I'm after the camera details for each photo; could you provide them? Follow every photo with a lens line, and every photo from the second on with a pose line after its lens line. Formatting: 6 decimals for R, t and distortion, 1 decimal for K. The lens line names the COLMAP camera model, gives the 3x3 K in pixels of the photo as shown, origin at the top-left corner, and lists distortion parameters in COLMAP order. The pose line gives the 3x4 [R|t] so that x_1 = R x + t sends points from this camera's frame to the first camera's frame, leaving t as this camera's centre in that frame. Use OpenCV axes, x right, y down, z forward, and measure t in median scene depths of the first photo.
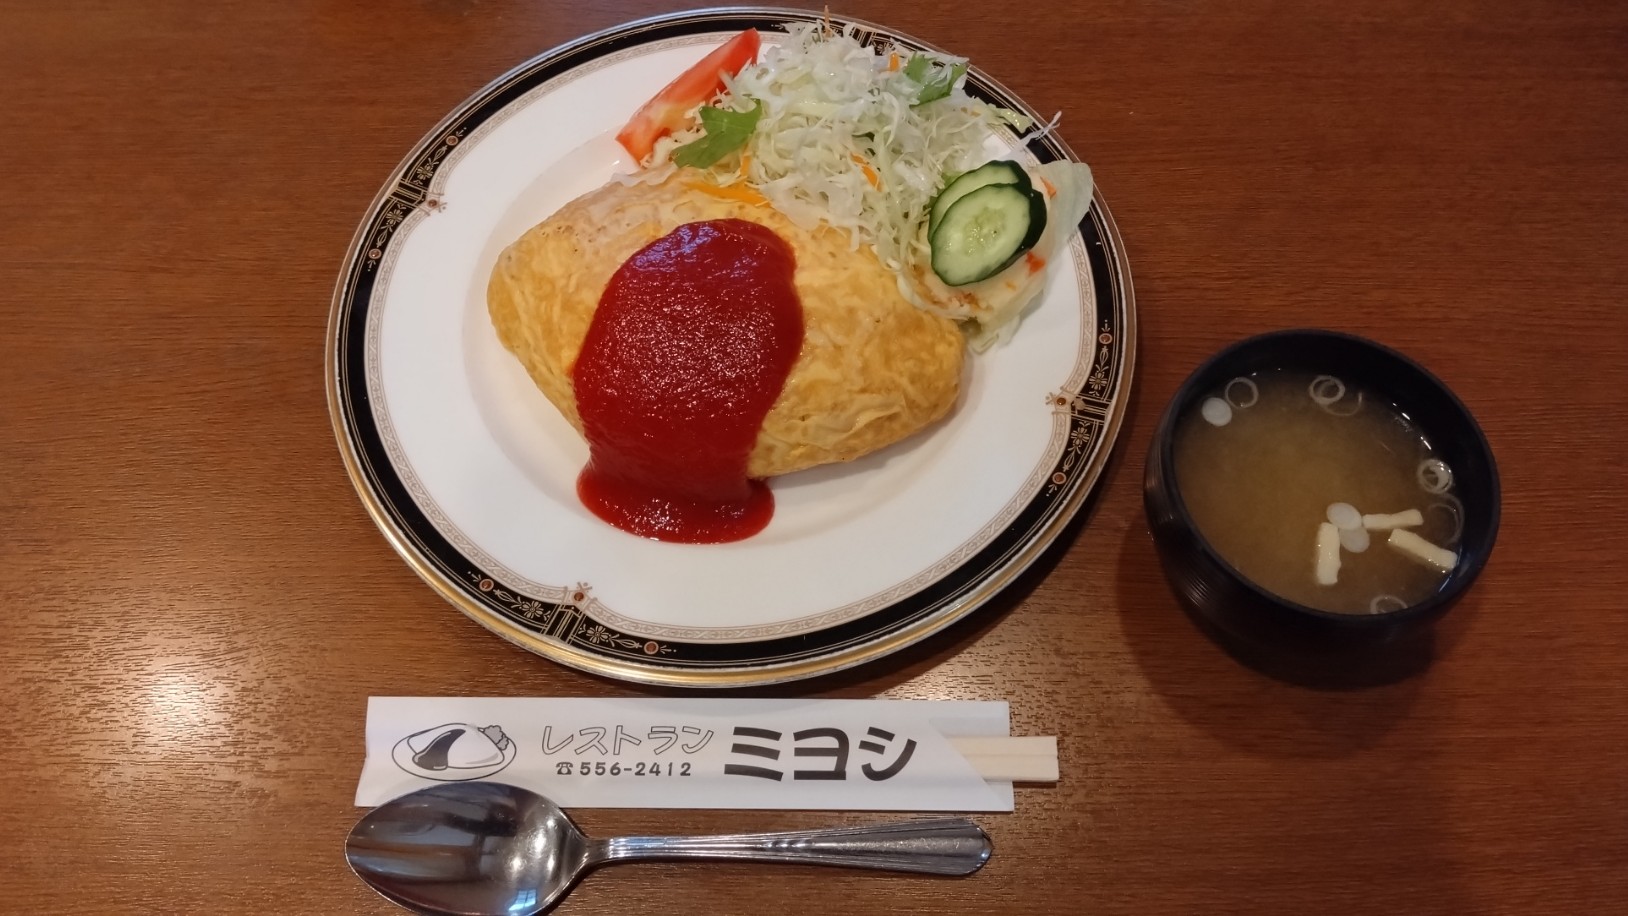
lens RADIAL K [[1451.9, 0, 814.0], [0, 1451.9, 458.0], [0, 0, 1]] dist [0.005305, 0.001432]
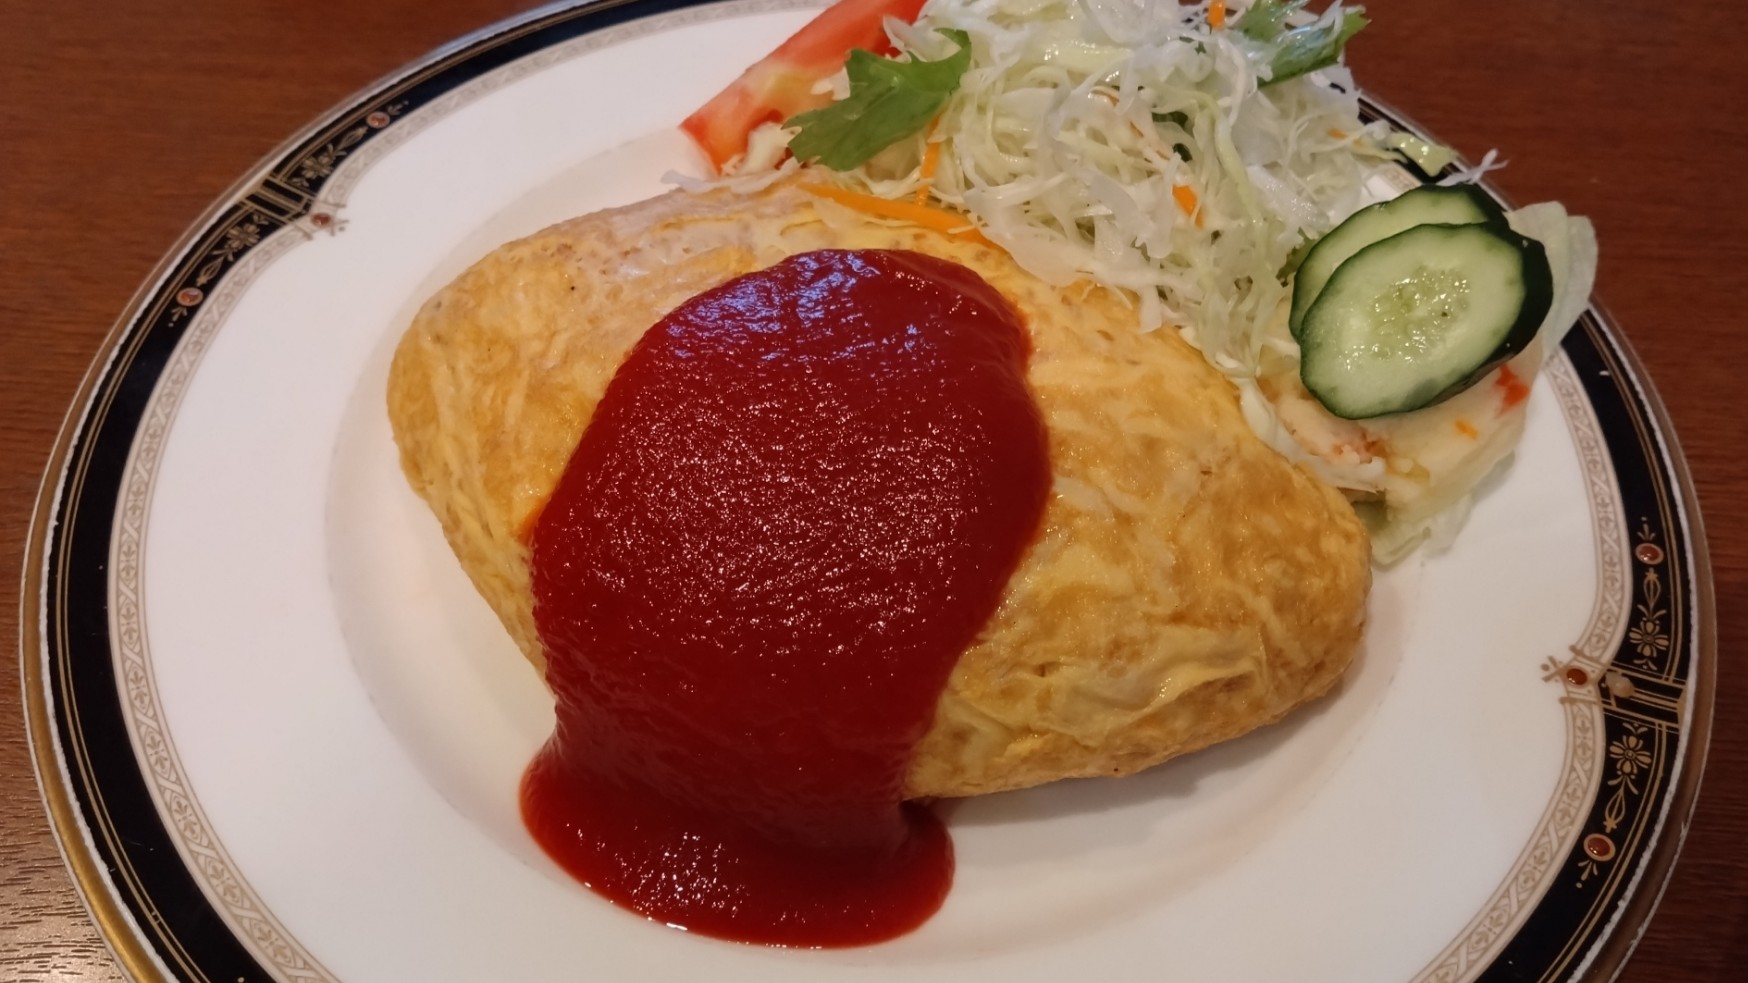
lens RADIAL K [[1438.7, 0, 874.0], [0, 1438.7, 491.5], [0, 0, 1]] dist [0.045810, -0.160152]
pose [[0.997593, 0.069169, -0.004864, -0.057539], [-0.068929, 0.981609, -0.178024, 0.000583], [-0.007539, 0.177931, 0.984014, 0.540239]]
